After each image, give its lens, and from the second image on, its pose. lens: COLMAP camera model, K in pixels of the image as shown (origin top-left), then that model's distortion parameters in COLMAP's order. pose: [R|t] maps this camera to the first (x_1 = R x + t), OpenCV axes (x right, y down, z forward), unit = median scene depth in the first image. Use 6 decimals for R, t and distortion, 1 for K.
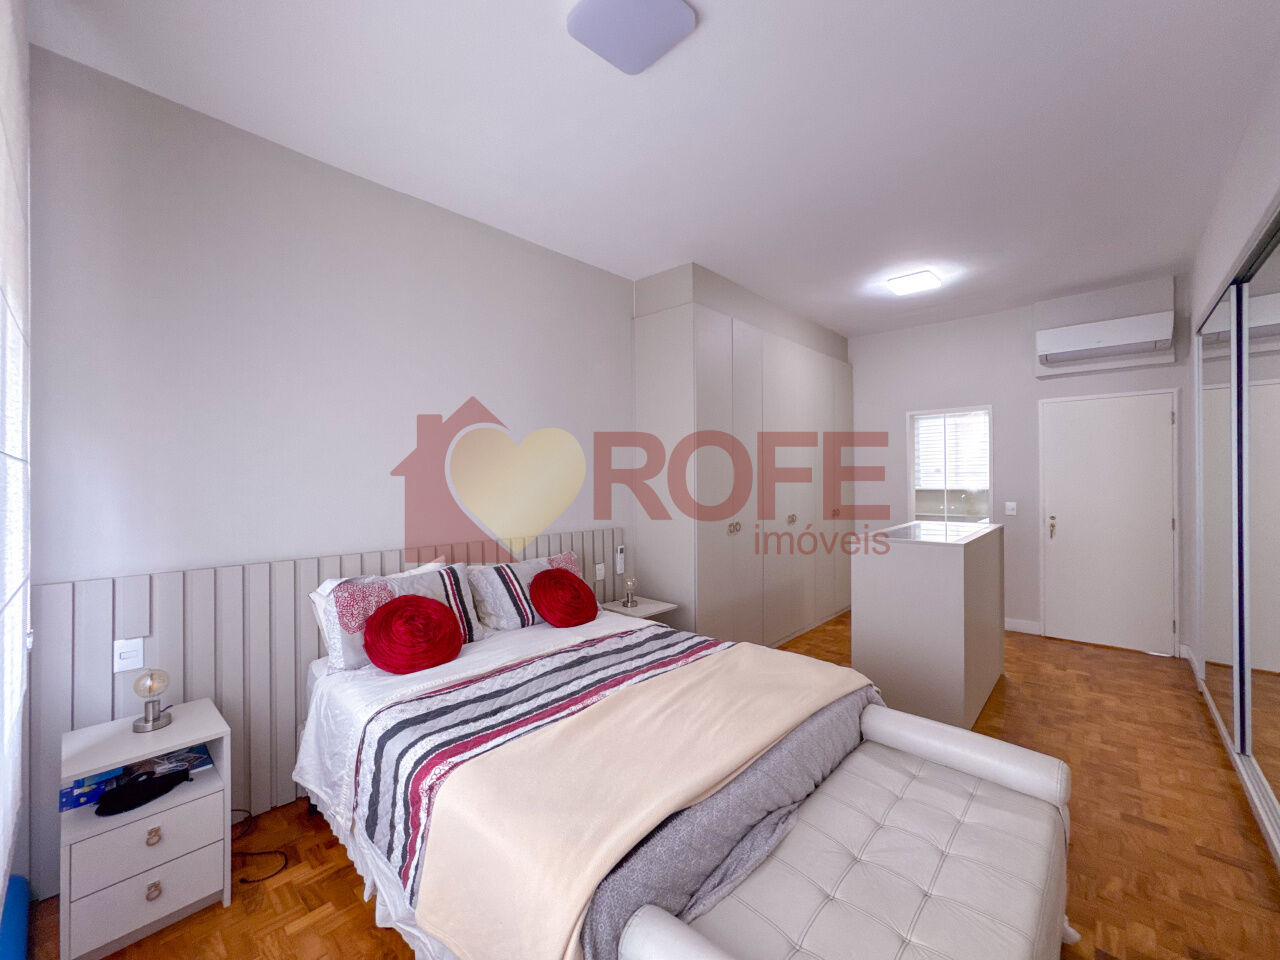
lens RADIAL K [[523.8, 0, 638.3], [0, 523.8, 476.9], [0, 0, 1]] dist [-0.041268, 0.018645]
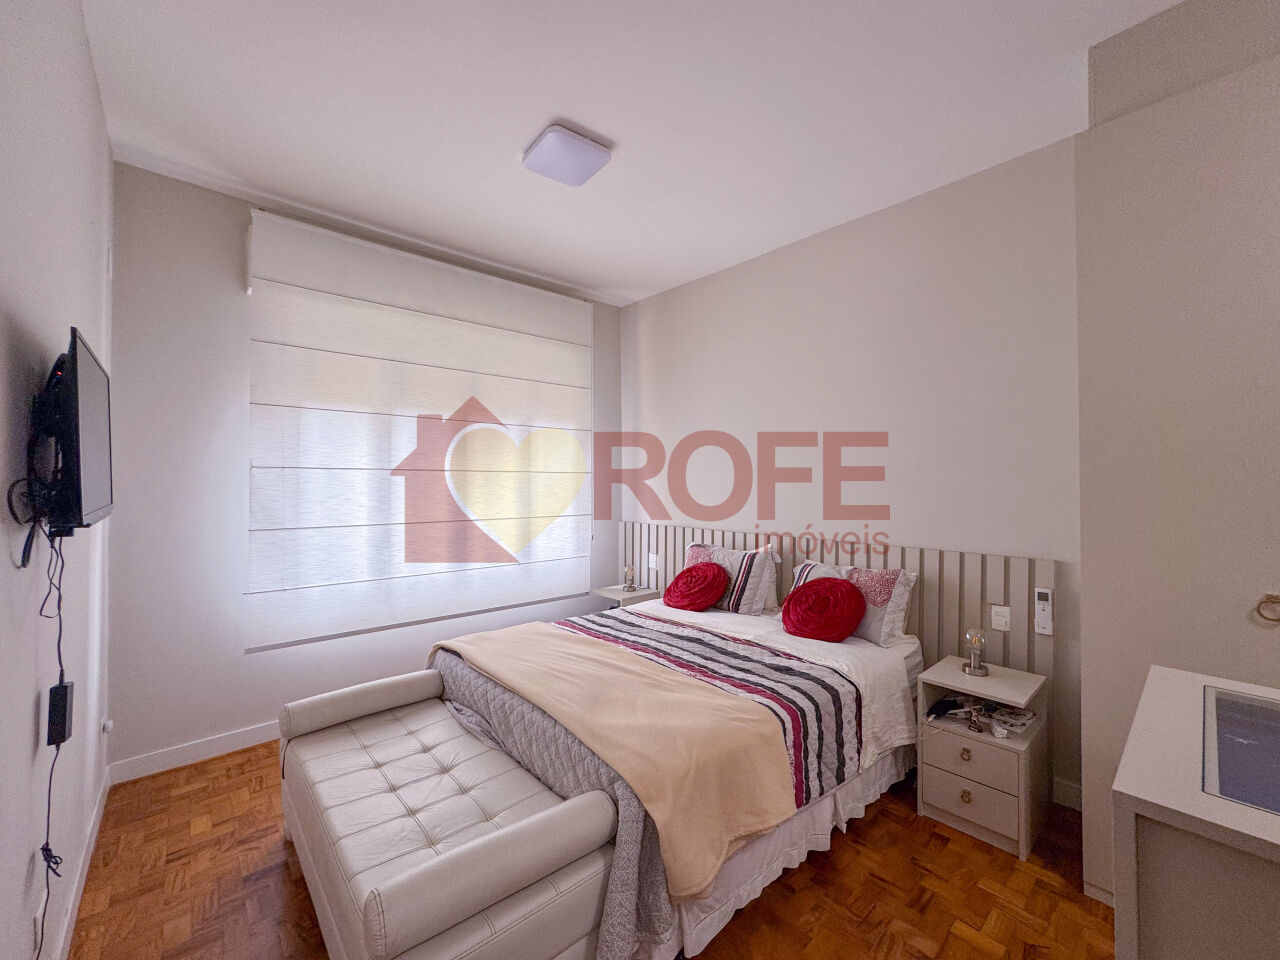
lens RADIAL K [[521.7, 0, 640.0], [0, 521.7, 480.0], [0, 0, 1]] dist [-0.002644, -0.000136]
pose [[-0.092223, 0.002142, -0.995736, 1.045851], [0.006965, 0.999975, 0.001506, -0.000608], [0.995714, -0.006796, -0.092236, 0.999197]]
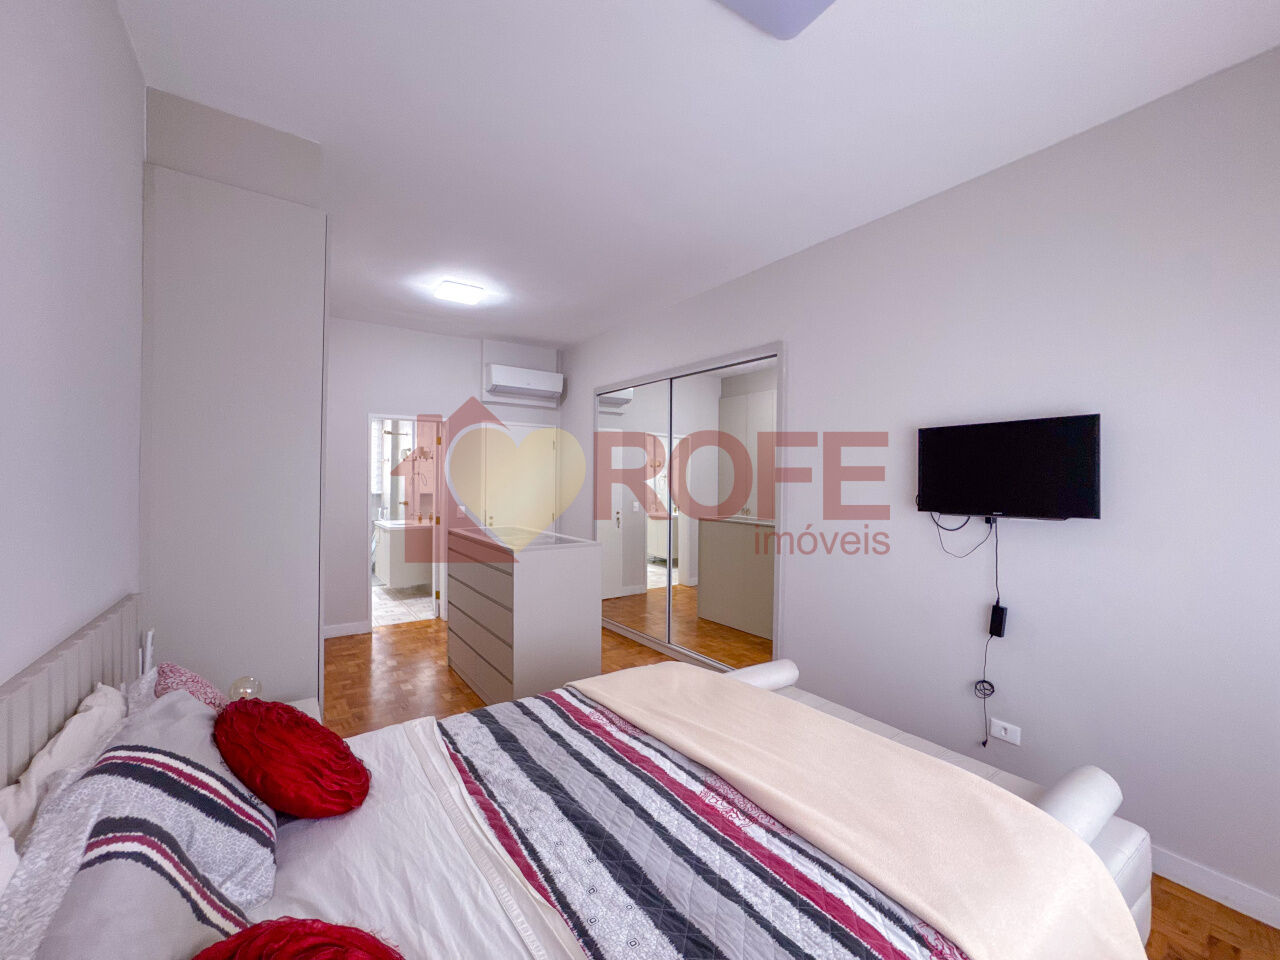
lens RADIAL K [[523.8, 0, 638.3], [0, 523.8, 476.9], [0, 0, 1]] dist [-0.041268, 0.018645]
pose [[0.203273, 0.015756, 0.978995, -0.681834], [-0.012764, 0.999828, -0.013441, -0.011639], [-0.979039, -0.009764, 0.203439, 0.799764]]
